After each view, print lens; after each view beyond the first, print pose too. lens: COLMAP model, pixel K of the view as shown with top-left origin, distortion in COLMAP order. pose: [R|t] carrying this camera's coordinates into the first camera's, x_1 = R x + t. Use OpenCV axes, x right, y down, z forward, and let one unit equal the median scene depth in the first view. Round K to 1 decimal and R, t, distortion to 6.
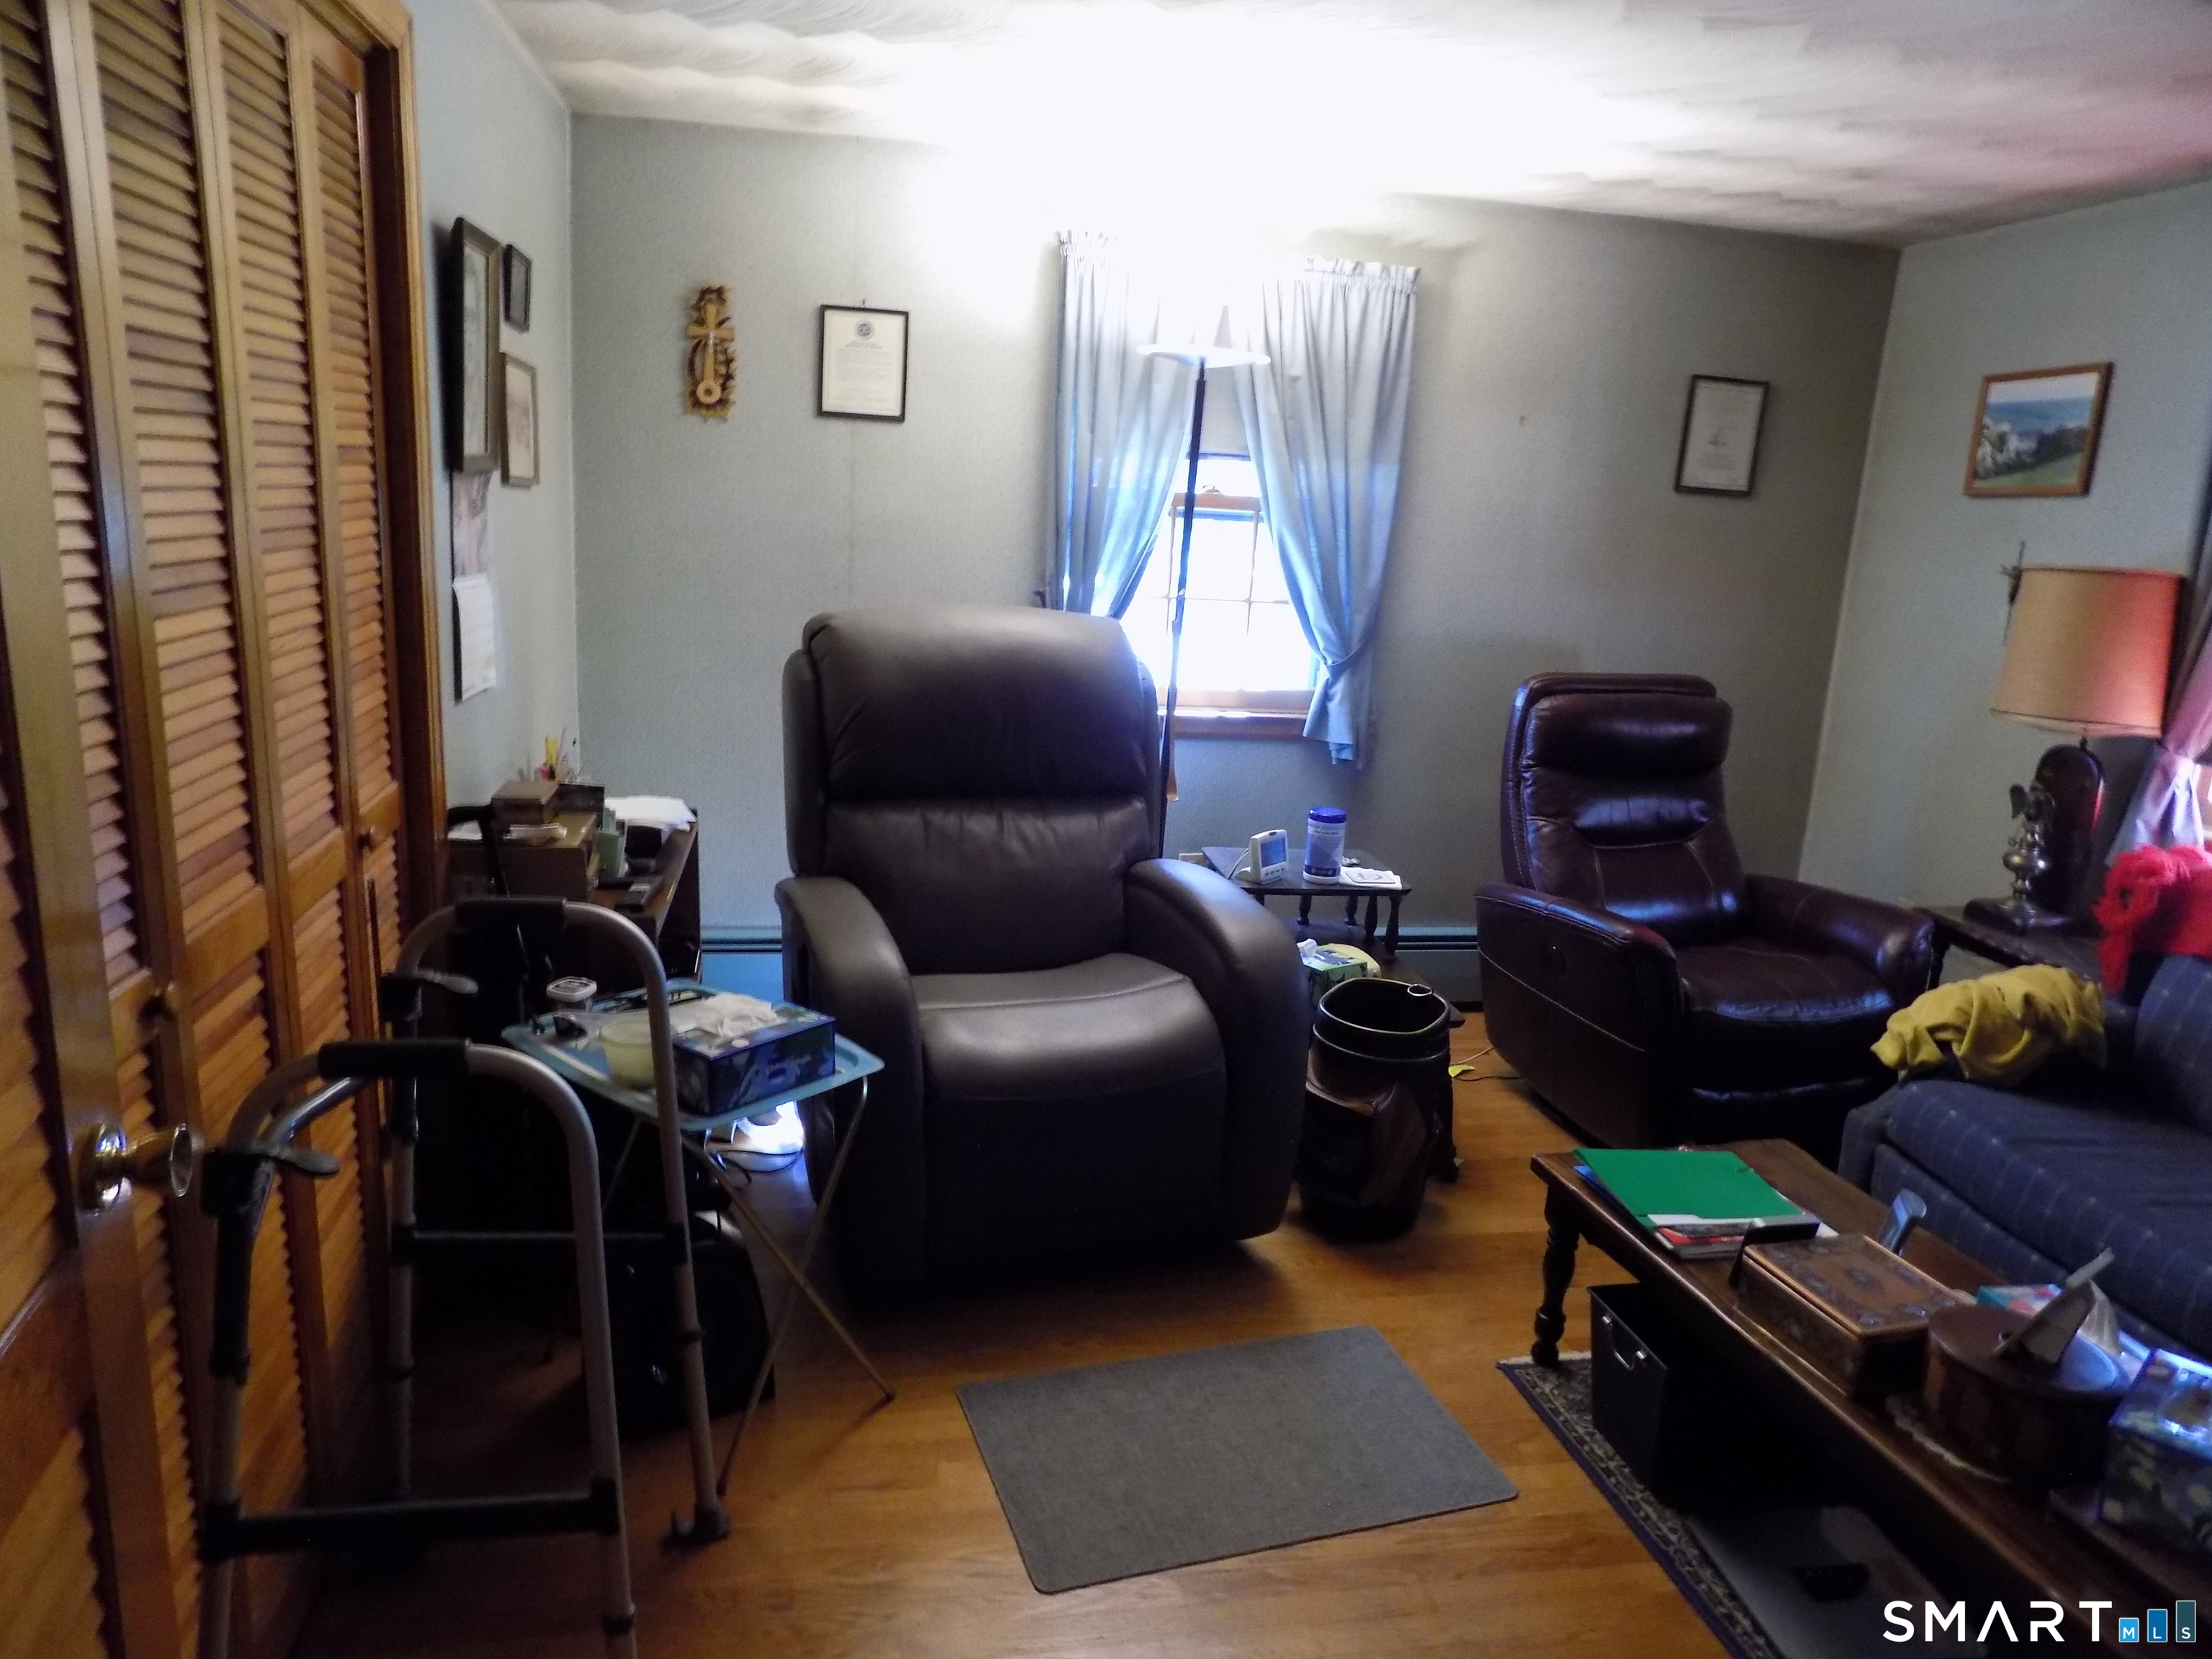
lens RADIAL K [[1513.4, 0, 1118.3], [0, 1513.4, 824.9], [0, 0, 1]] dist [-0.068799, 0.077642]
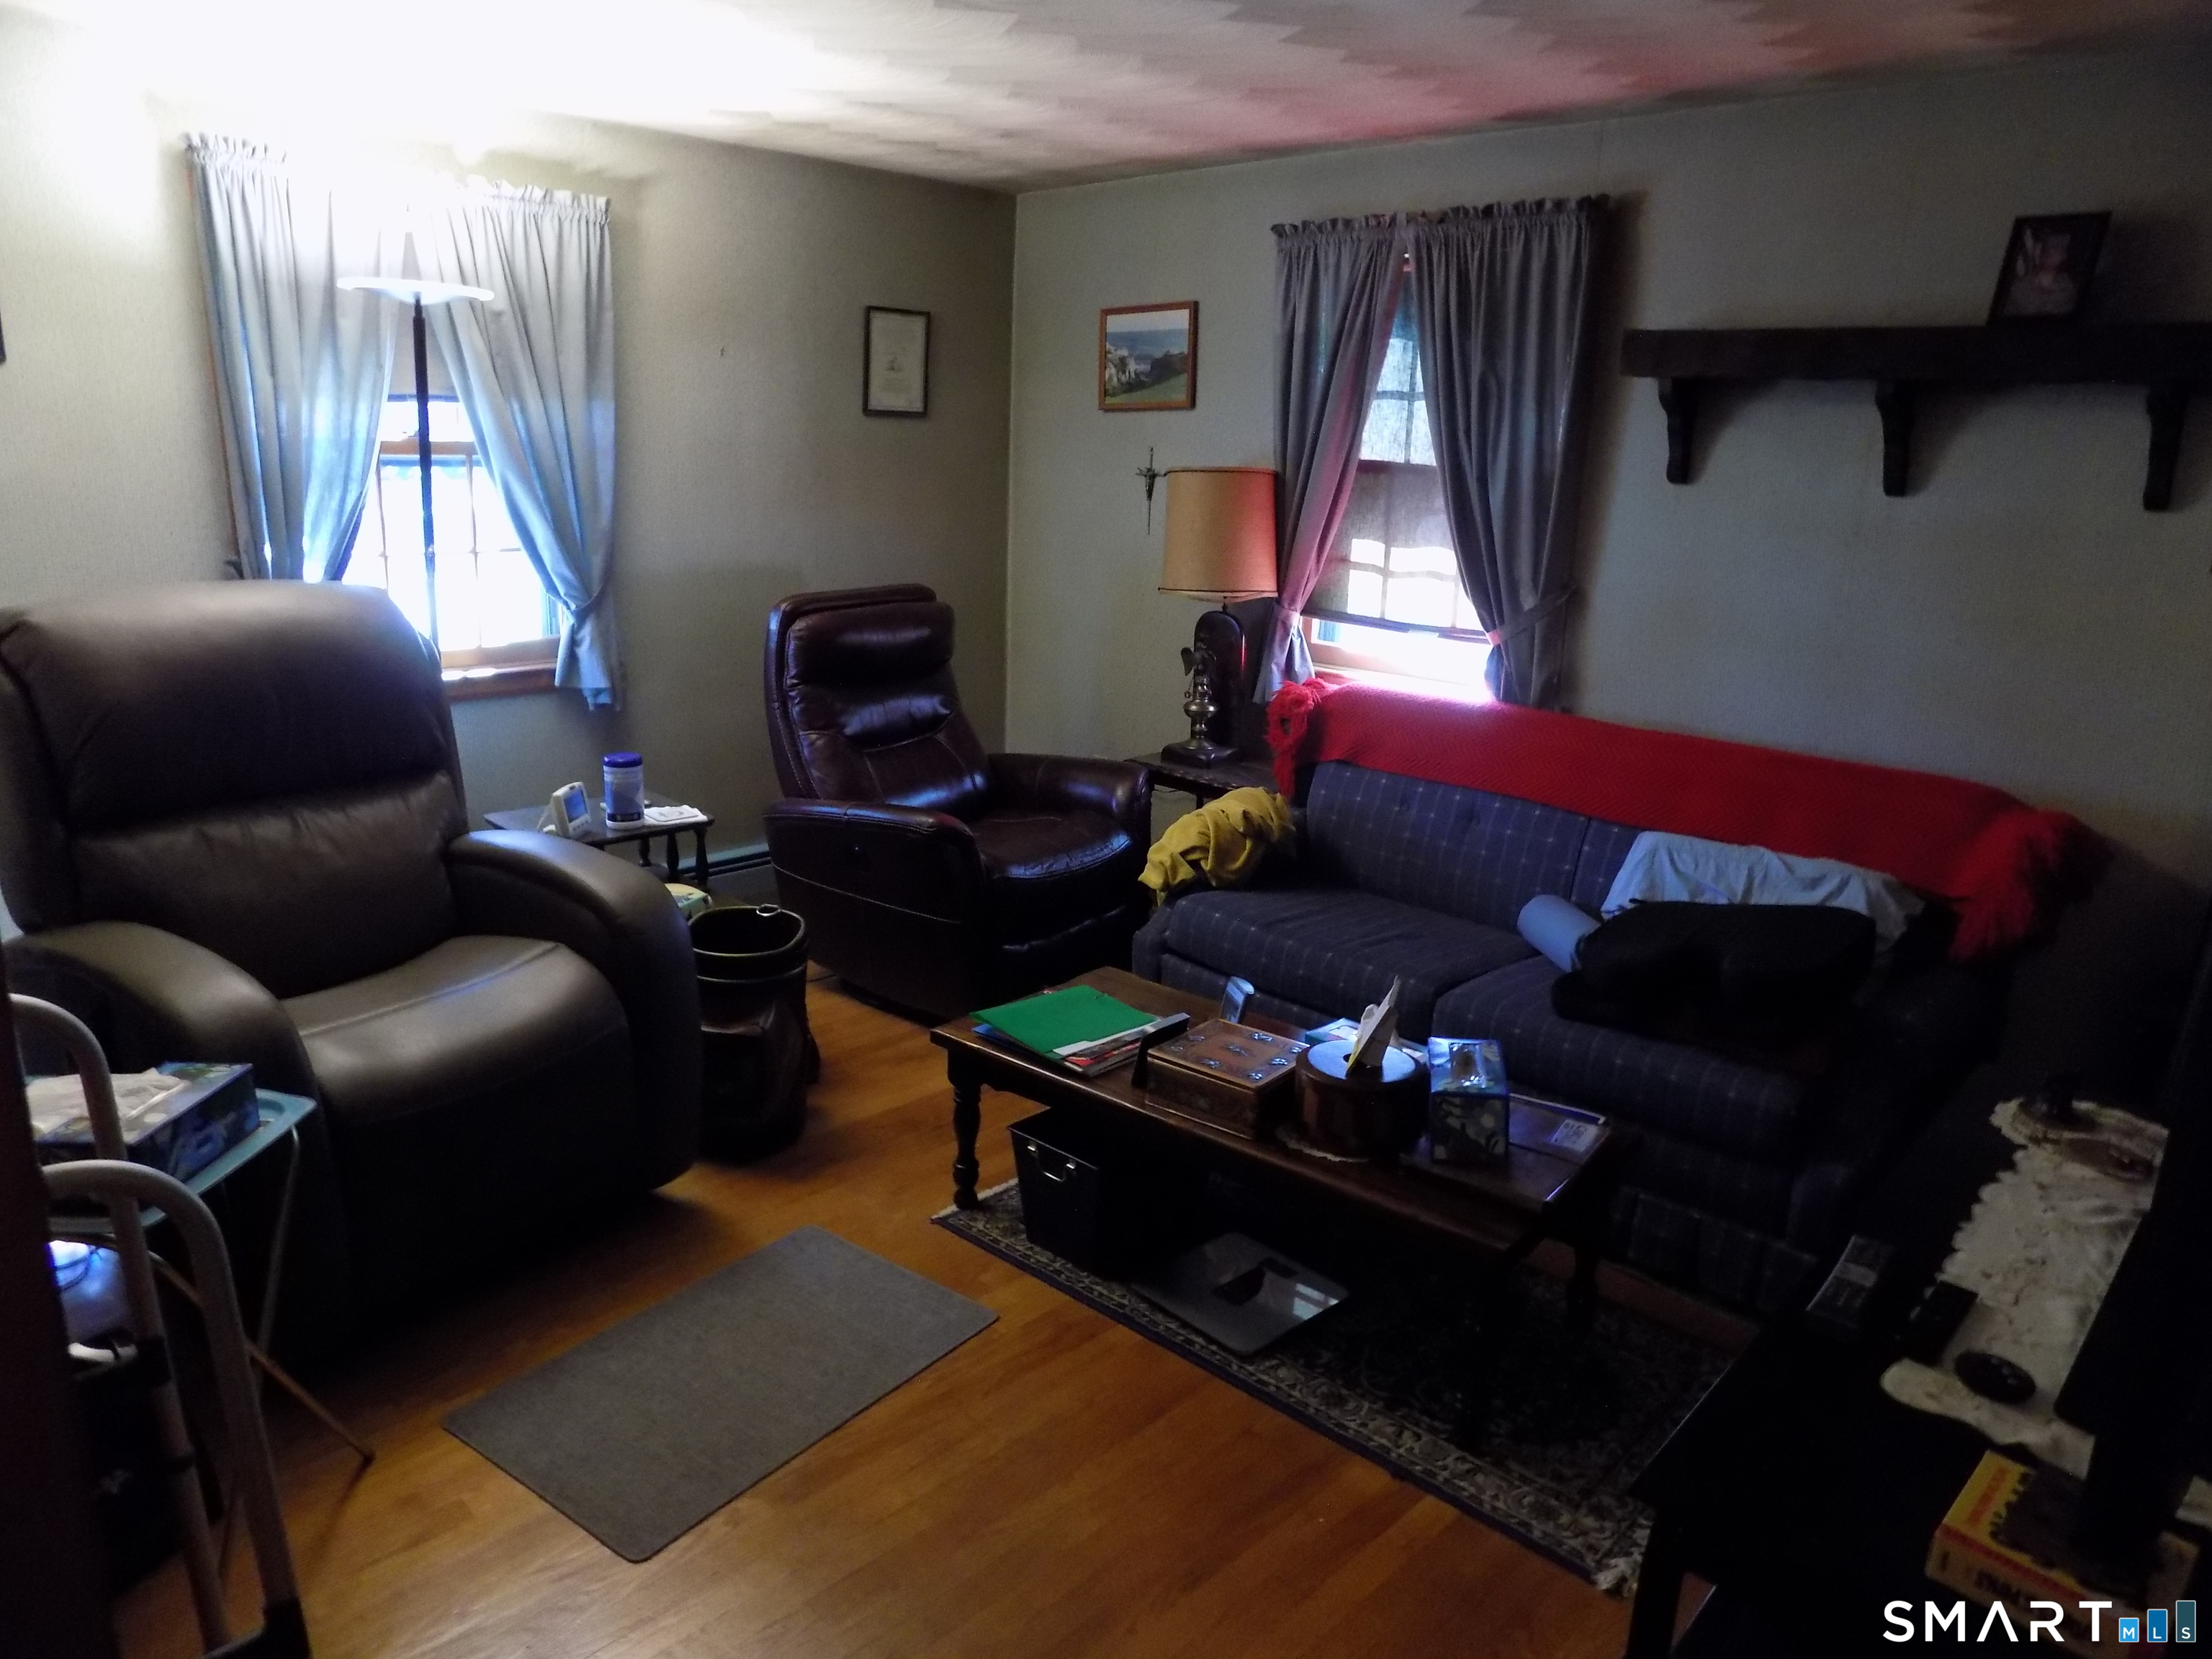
lens RADIAL K [[1513.4, 0, 1117.1], [0, 1513.4, 832.8], [0, 0, 1]] dist [-0.068799, 0.077642]
pose [[0.819660, -0.180691, 0.543606, -0.154321], [0.148846, 0.983535, 0.102488, -0.013472], [-0.553175, -0.003091, 0.833060, -0.004928]]
